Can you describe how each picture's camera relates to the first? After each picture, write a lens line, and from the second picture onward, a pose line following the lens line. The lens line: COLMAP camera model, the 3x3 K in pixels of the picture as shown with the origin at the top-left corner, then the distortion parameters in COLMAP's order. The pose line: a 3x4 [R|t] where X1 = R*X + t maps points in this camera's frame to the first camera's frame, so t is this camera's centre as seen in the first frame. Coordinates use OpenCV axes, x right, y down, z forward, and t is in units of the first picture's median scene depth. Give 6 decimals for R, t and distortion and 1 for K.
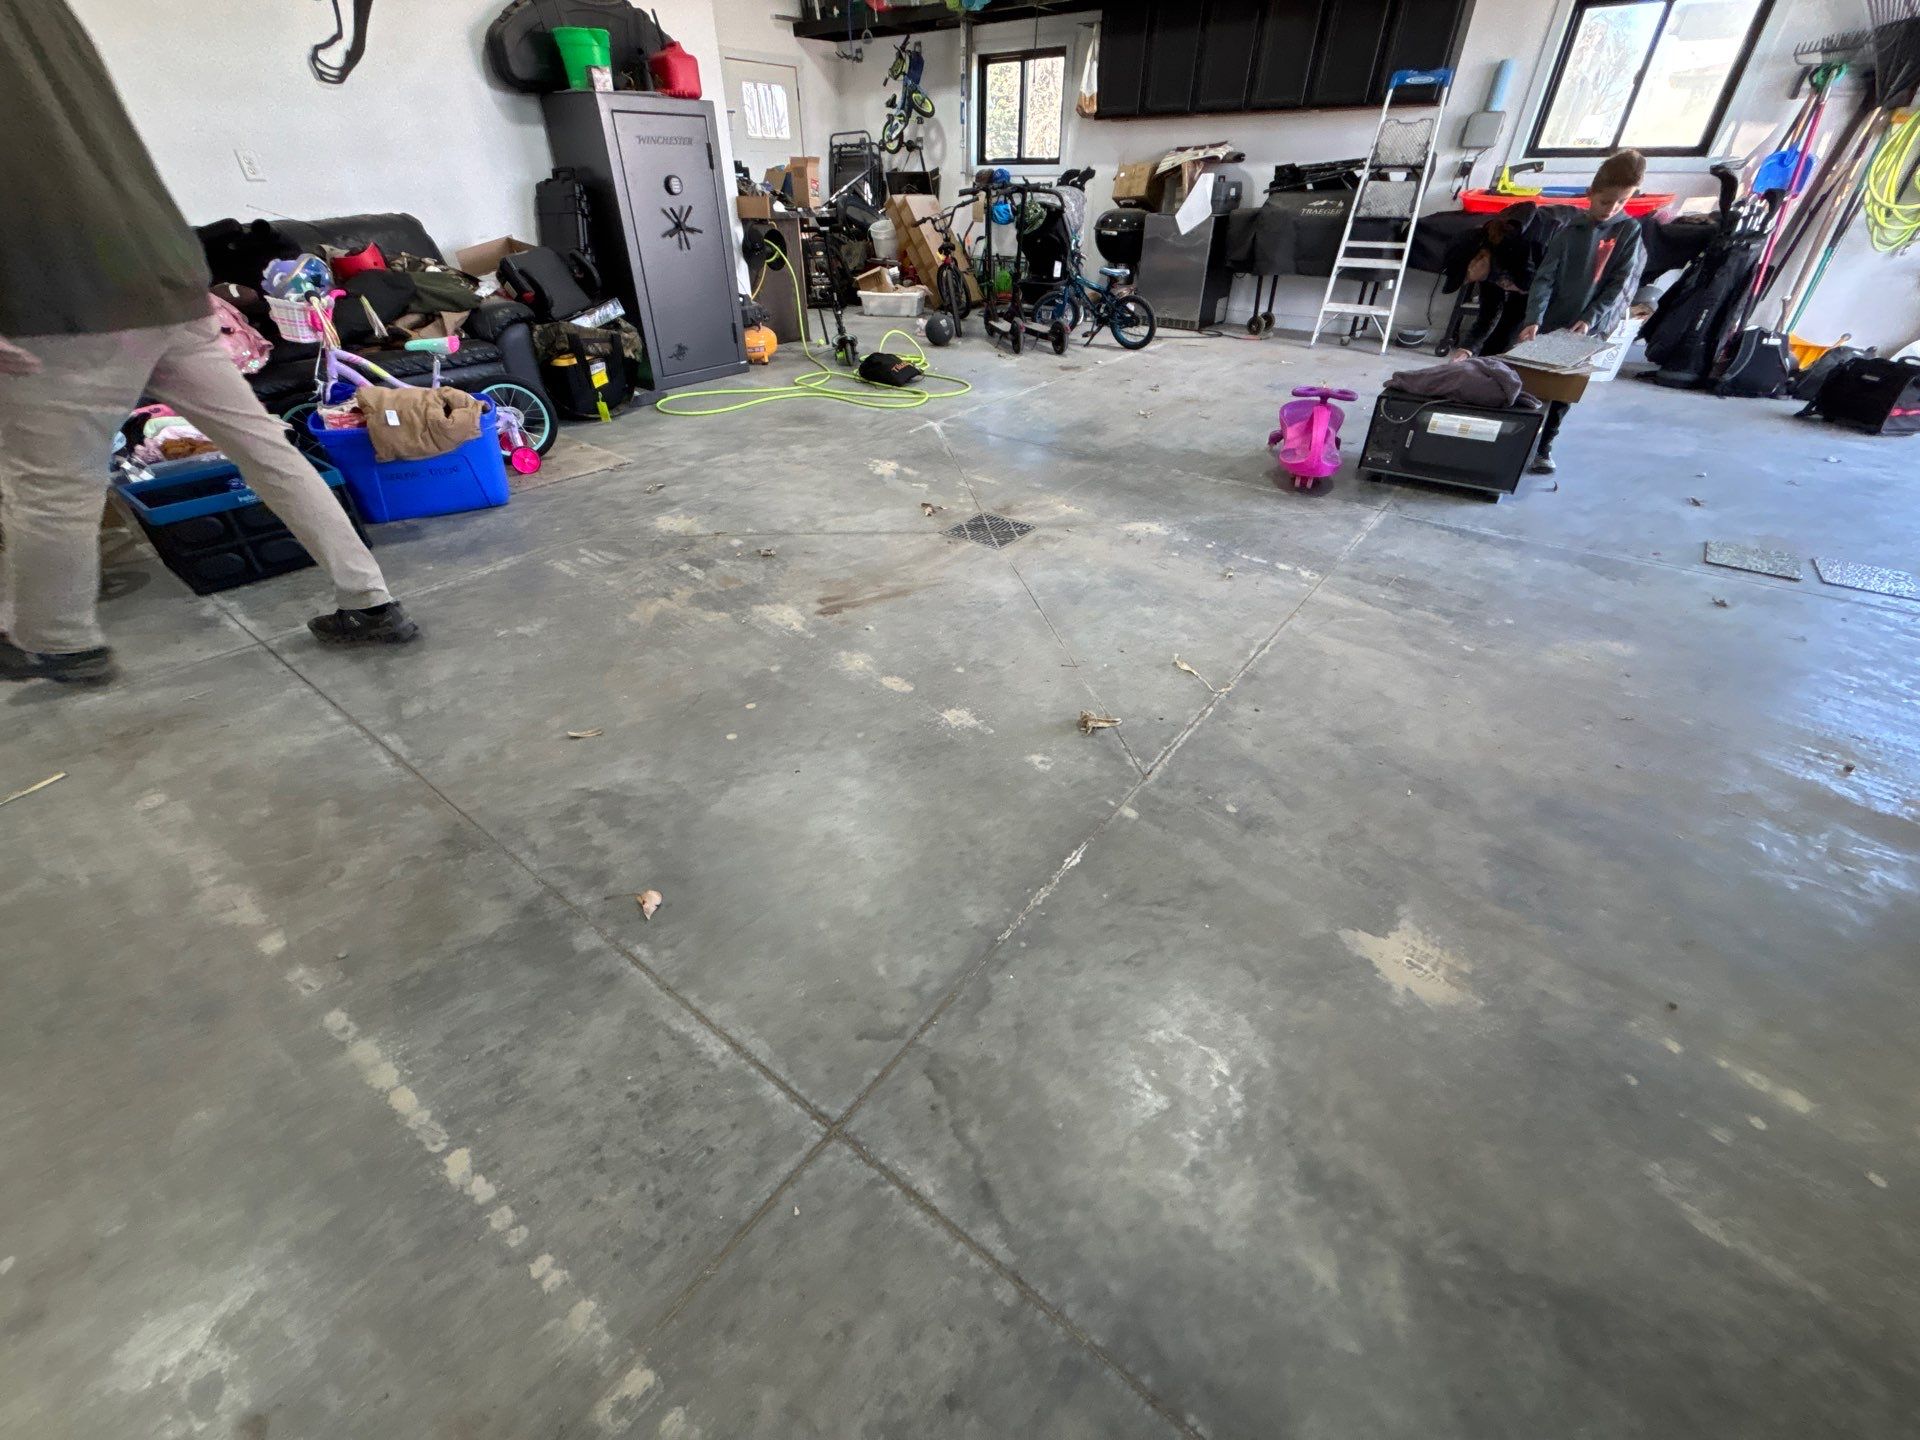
lens RADIAL K [[772.4, 0, 955.5], [0, 772.4, 710.2], [0, 0, 1]] dist [0.002368, -0.001099]
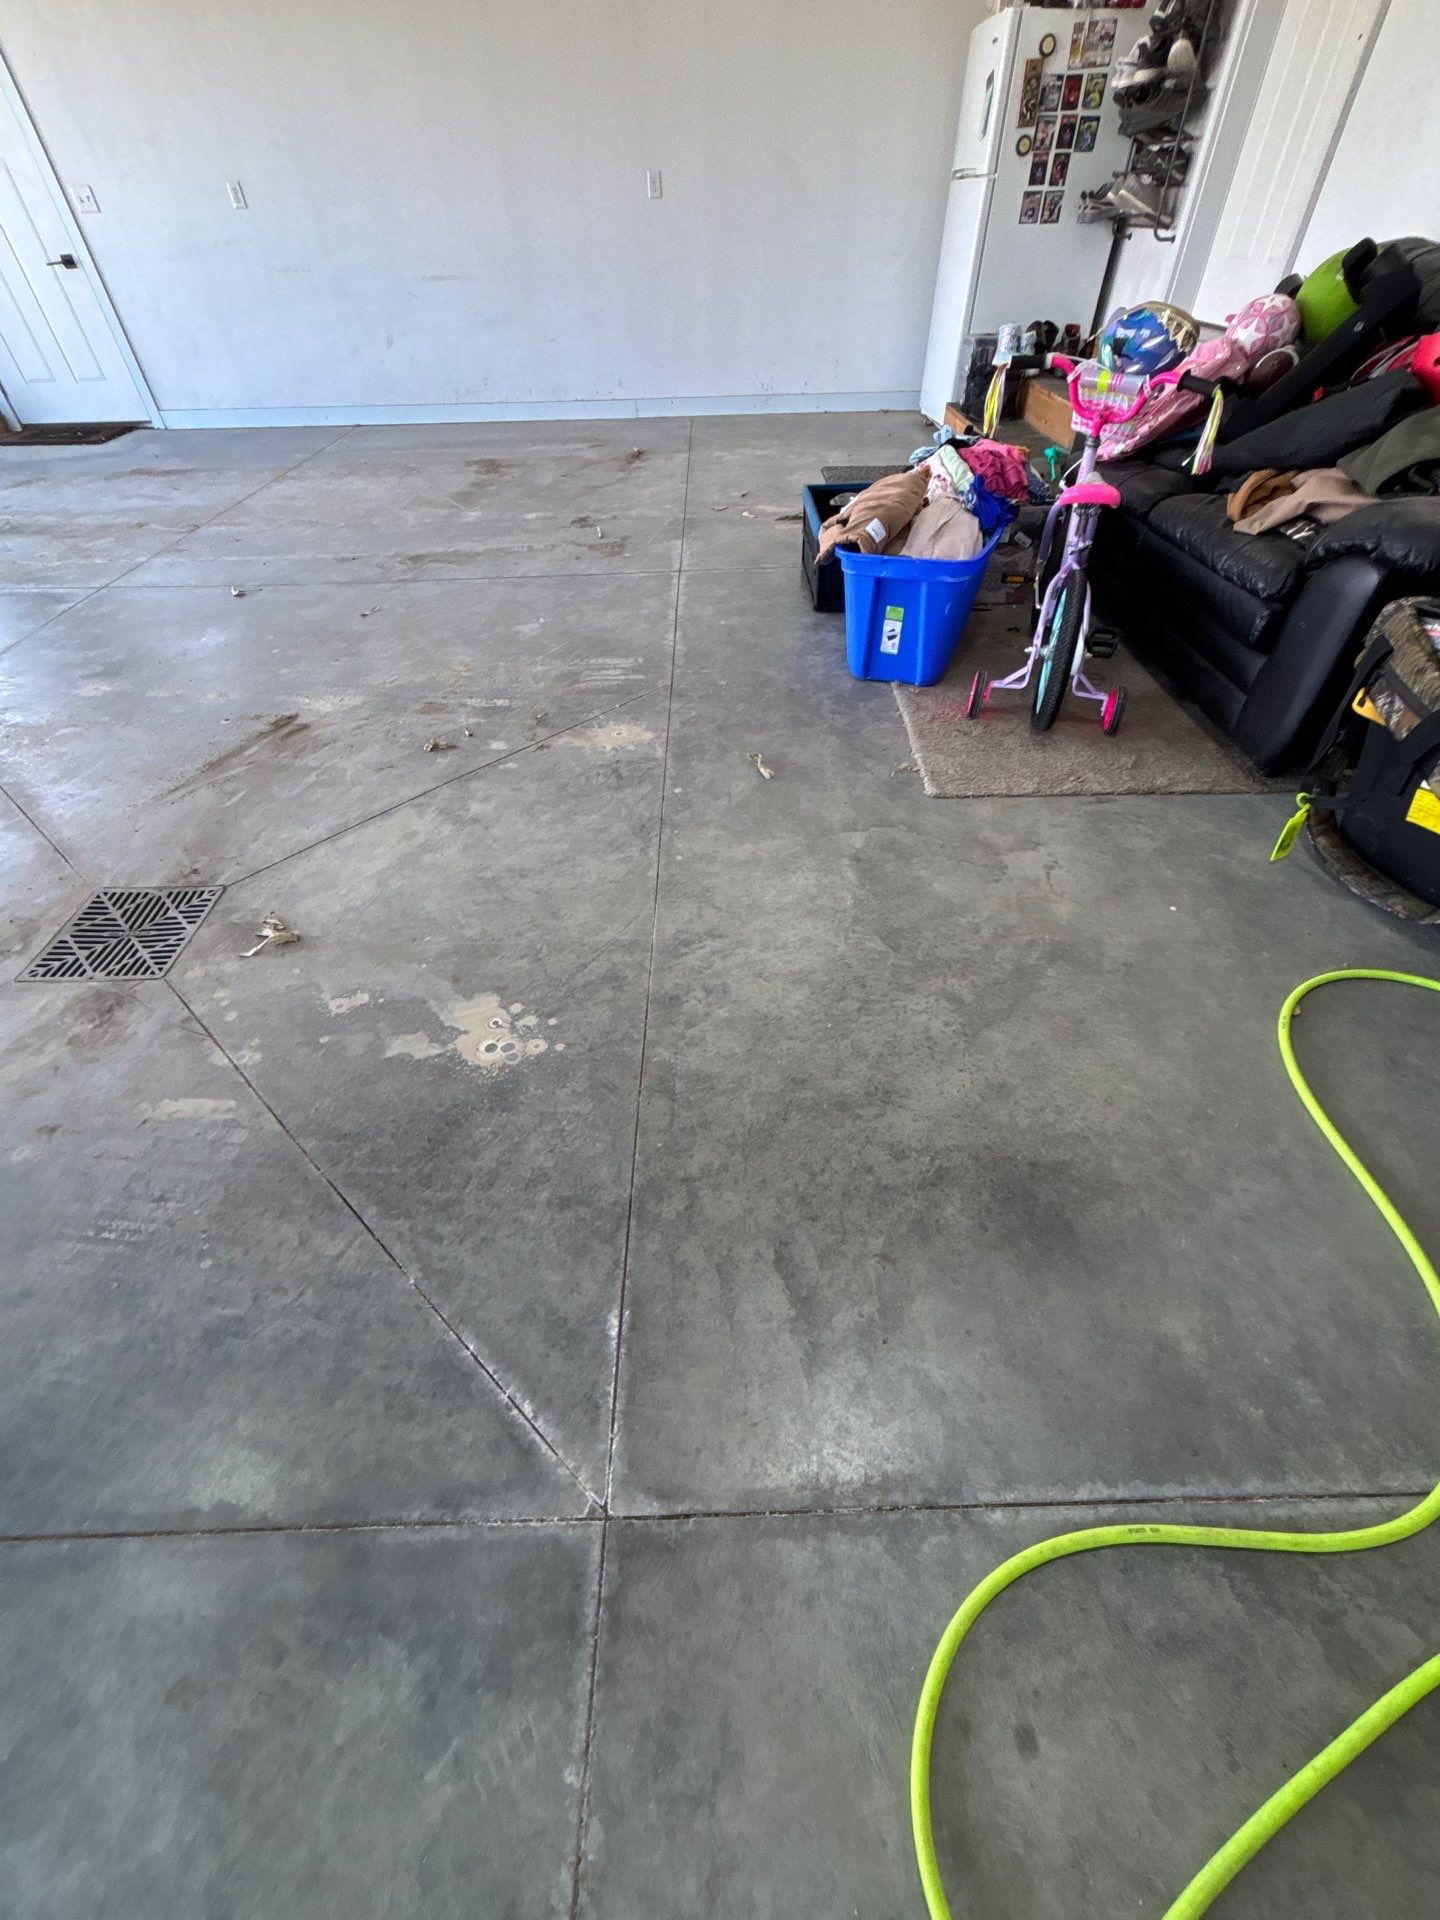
lens RADIAL K [[772.4, 0, 721.9], [0, 772.4, 950.3], [0, 0, 1]] dist [0.002368, -0.001099]
pose [[-0.784671, 0.439091, -0.437595, -0.019617], [-0.337191, 0.290026, 0.895649, -0.439907], [0.520186, 0.850344, -0.079517, 0.655218]]
